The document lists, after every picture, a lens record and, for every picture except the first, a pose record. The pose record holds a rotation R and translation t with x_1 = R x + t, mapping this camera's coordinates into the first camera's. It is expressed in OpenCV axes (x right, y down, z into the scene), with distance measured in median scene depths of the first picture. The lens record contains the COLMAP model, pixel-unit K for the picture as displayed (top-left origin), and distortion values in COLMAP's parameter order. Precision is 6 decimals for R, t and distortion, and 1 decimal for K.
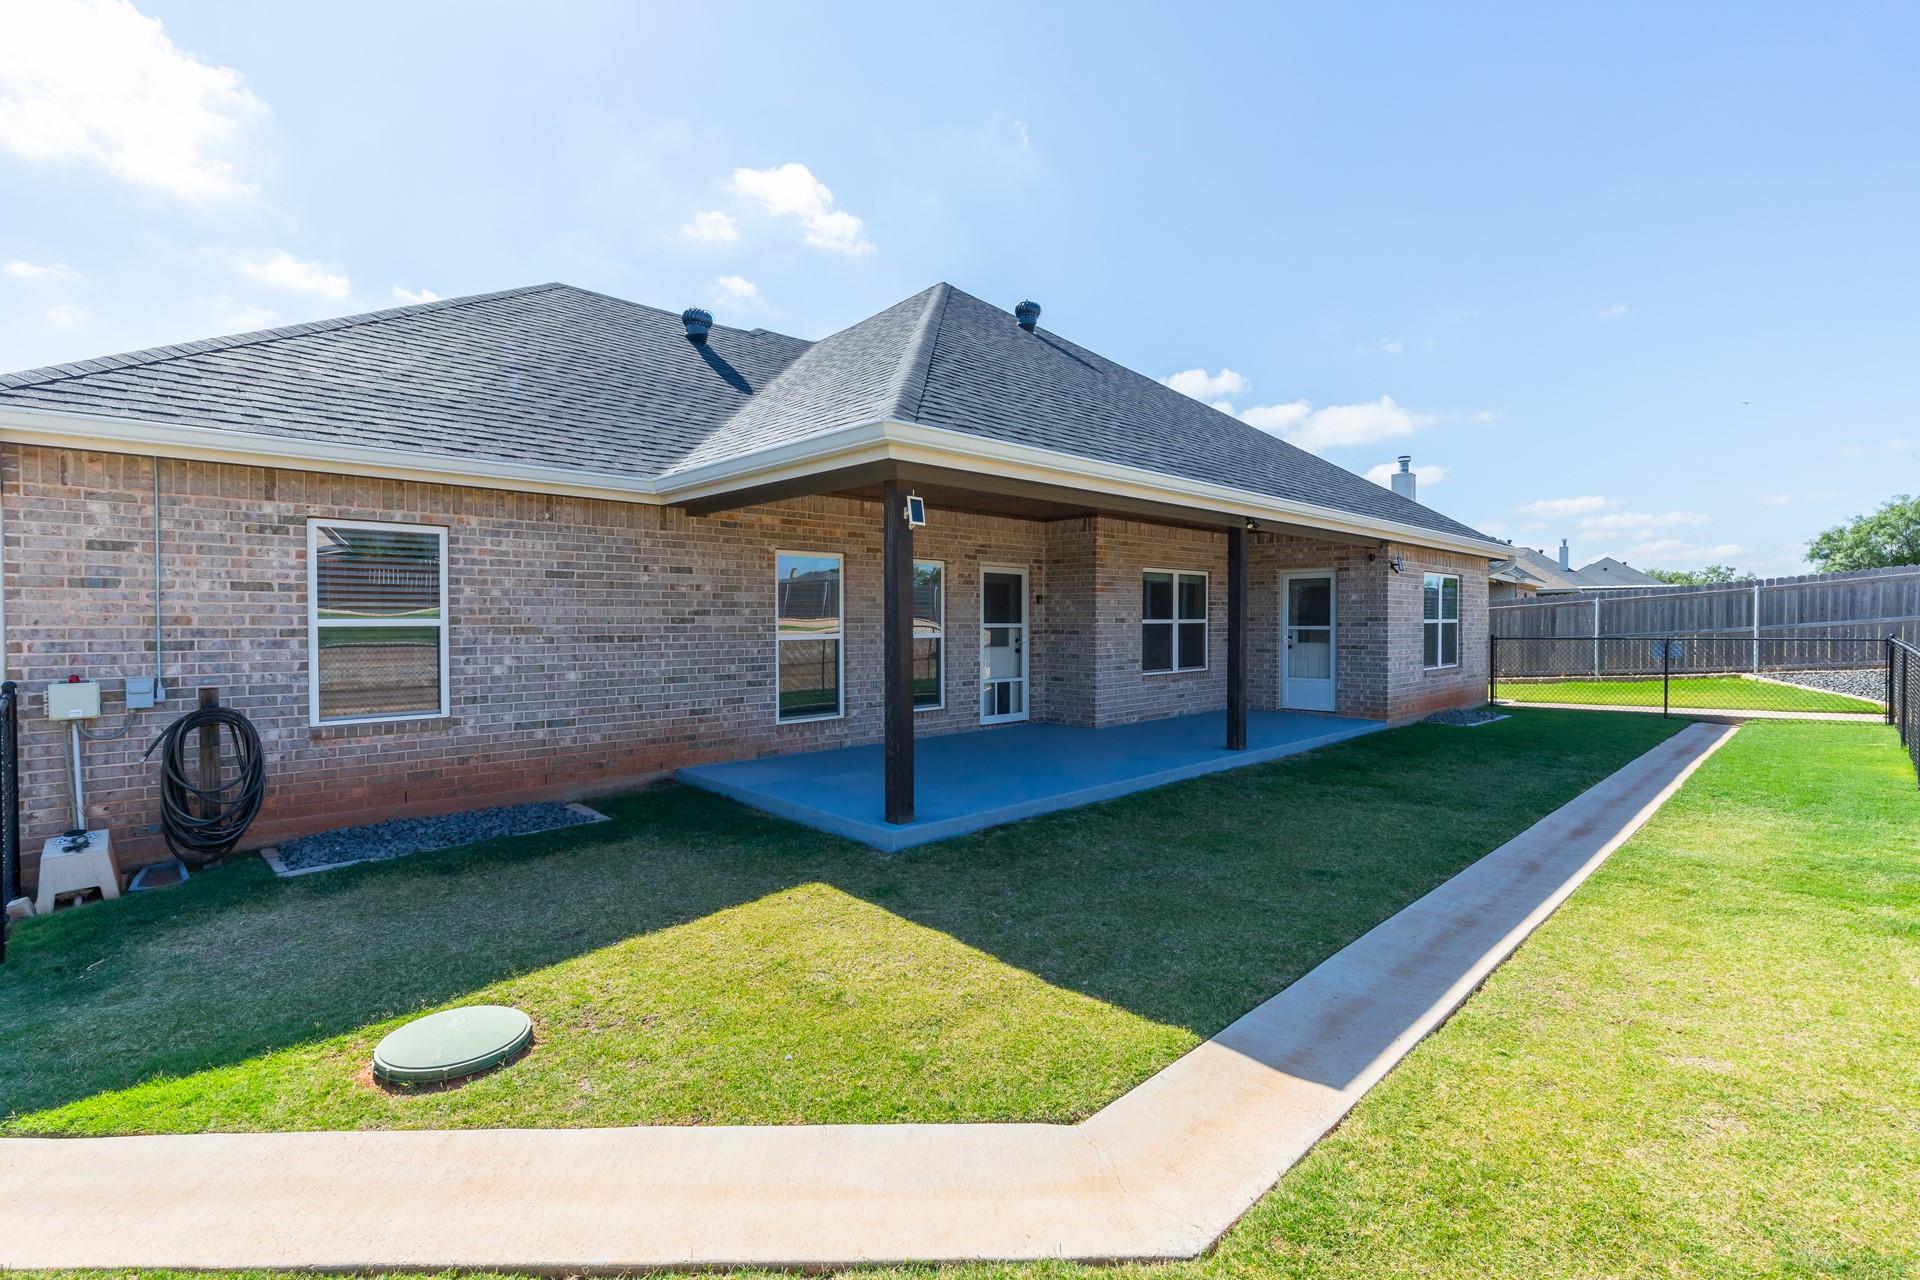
lens RADIAL K [[861.1, 0, 940.4], [0, 861.1, 649.9], [0, 0, 1]] dist [0.005103, -0.000138]
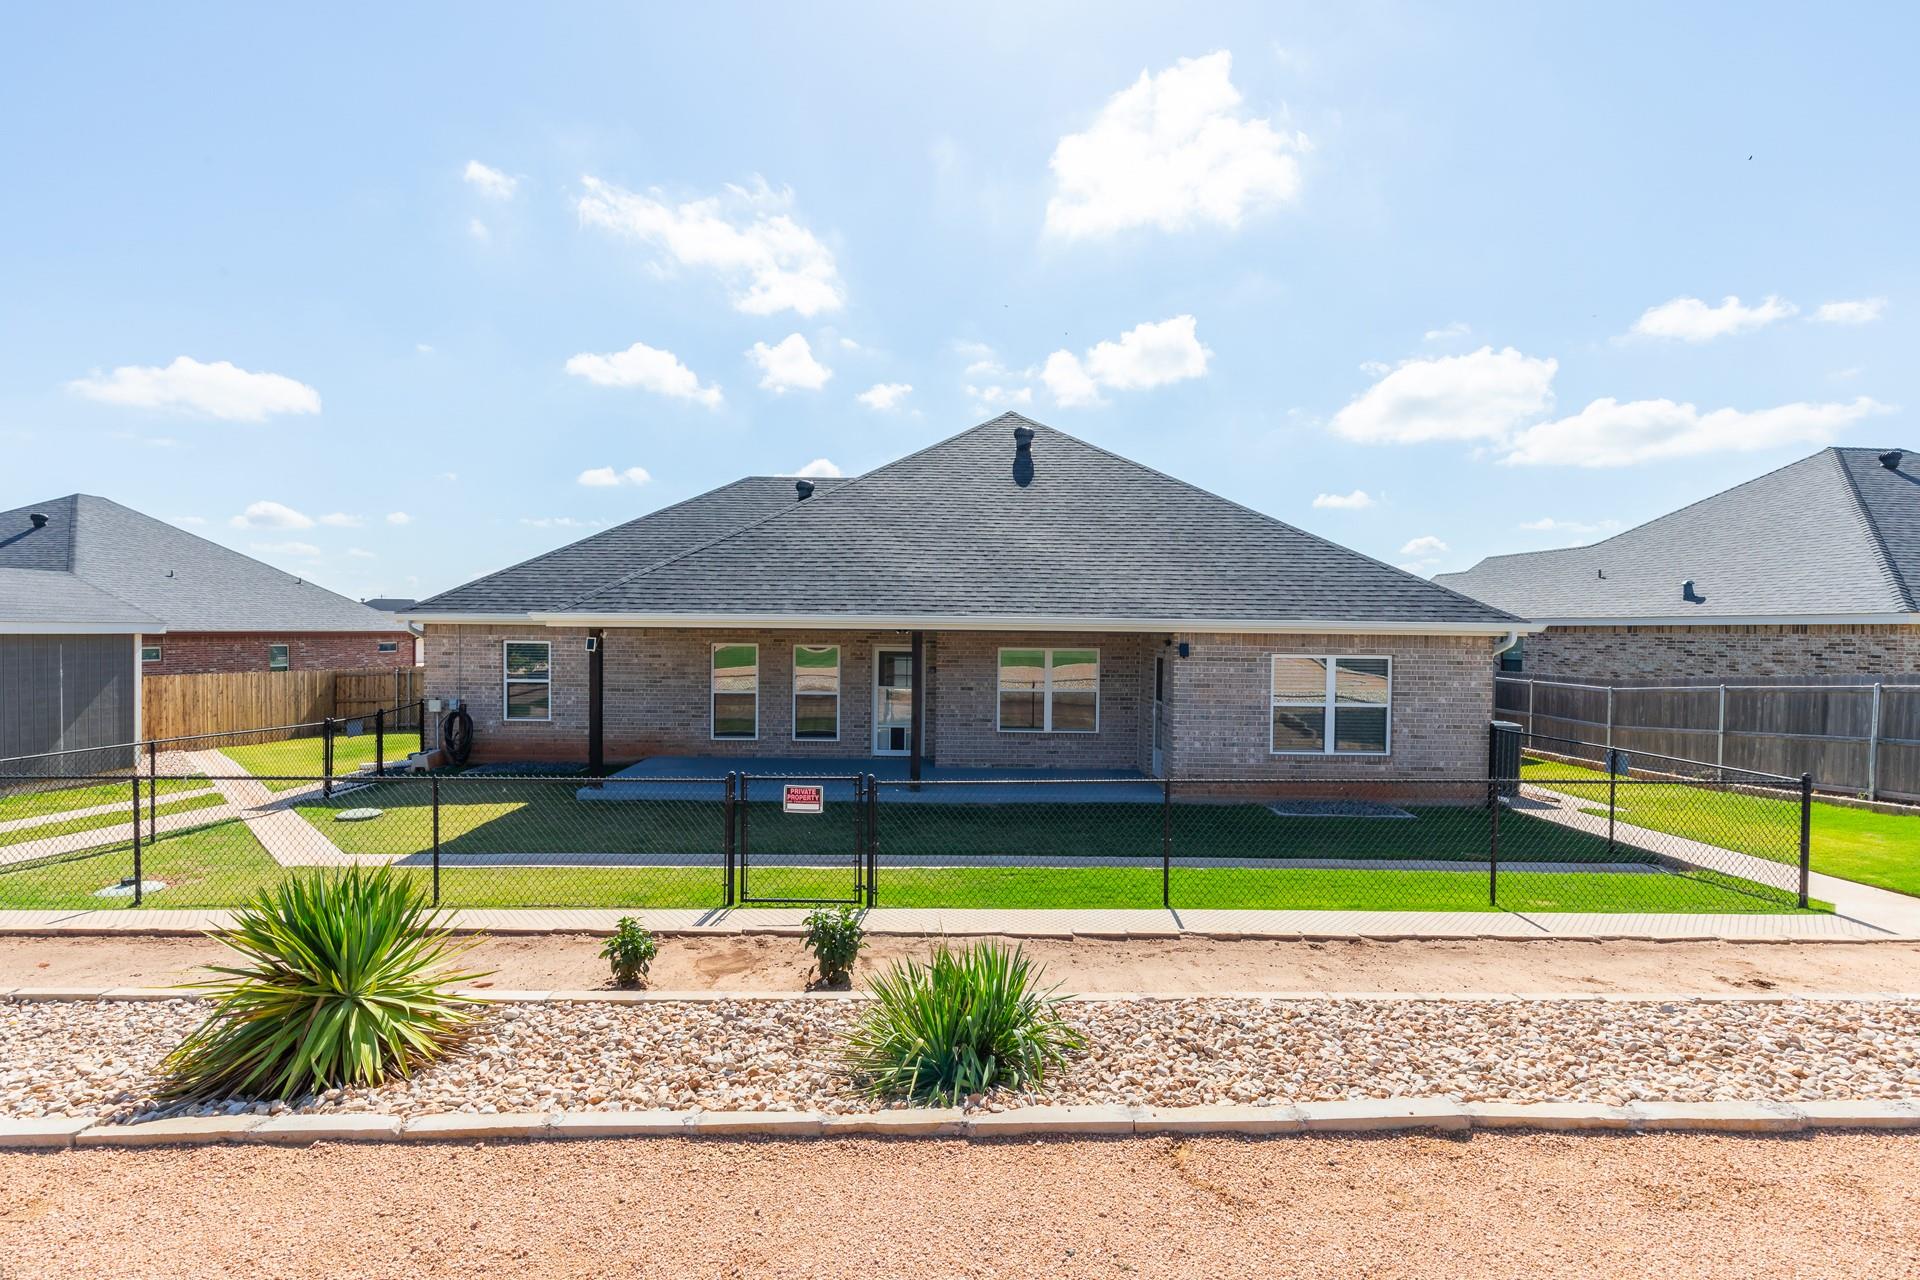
lens RADIAL K [[861.1, 0, 940.4], [0, 861.1, 649.9], [0, 0, 1]] dist [0.005103, -0.000138]
pose [[0.722632, 0.024944, -0.690783, 1.473776], [-0.036624, 0.999327, -0.002227, -0.120997], [0.690262, 0.026908, 0.723059, 0.020252]]
